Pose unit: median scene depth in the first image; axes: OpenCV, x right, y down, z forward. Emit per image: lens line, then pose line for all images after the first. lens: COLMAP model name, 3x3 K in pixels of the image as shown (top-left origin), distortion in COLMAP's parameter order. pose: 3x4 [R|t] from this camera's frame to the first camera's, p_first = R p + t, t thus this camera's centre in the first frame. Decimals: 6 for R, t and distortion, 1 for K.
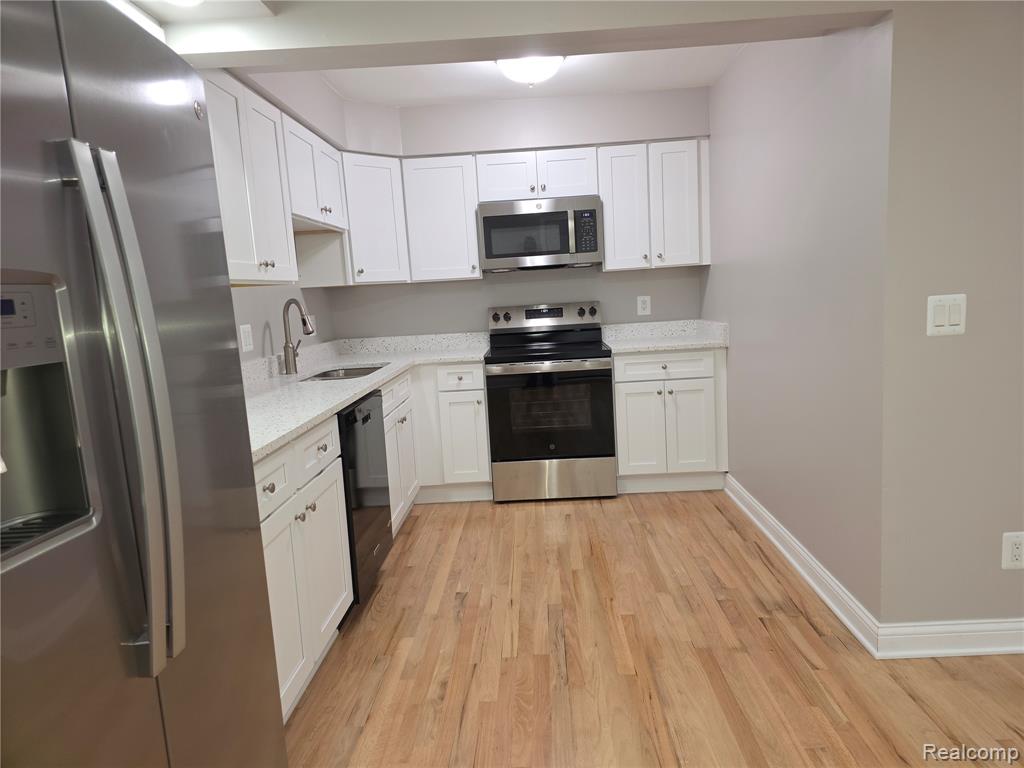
lens RADIAL K [[668.9, 0, 512.1], [0, 668.9, 388.5], [0, 0, 1]] dist [0.019048, -0.012713]
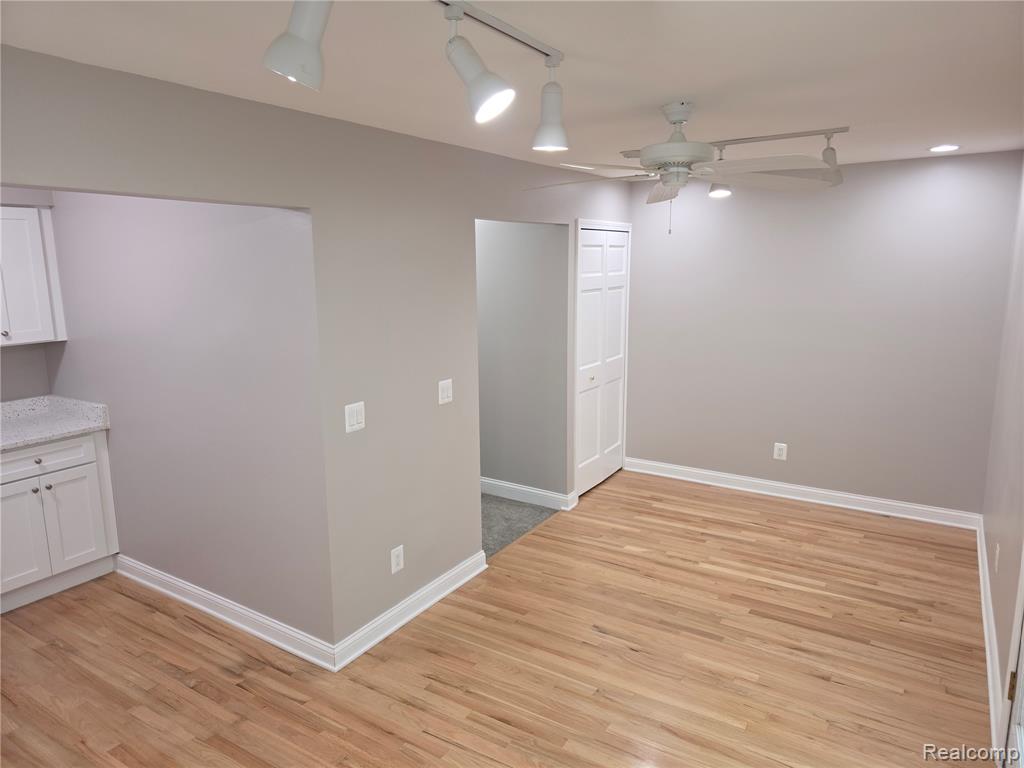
lens RADIAL K [[668.9, 0, 518.9], [0, 668.9, 377.0], [0, 0, 1]] dist [0.019048, -0.012713]
pose [[0.510333, -0.089871, 0.855268, -0.287042], [0.107766, 0.993368, 0.040080, -0.155526], [-0.853198, 0.071714, 0.516634, -0.033701]]
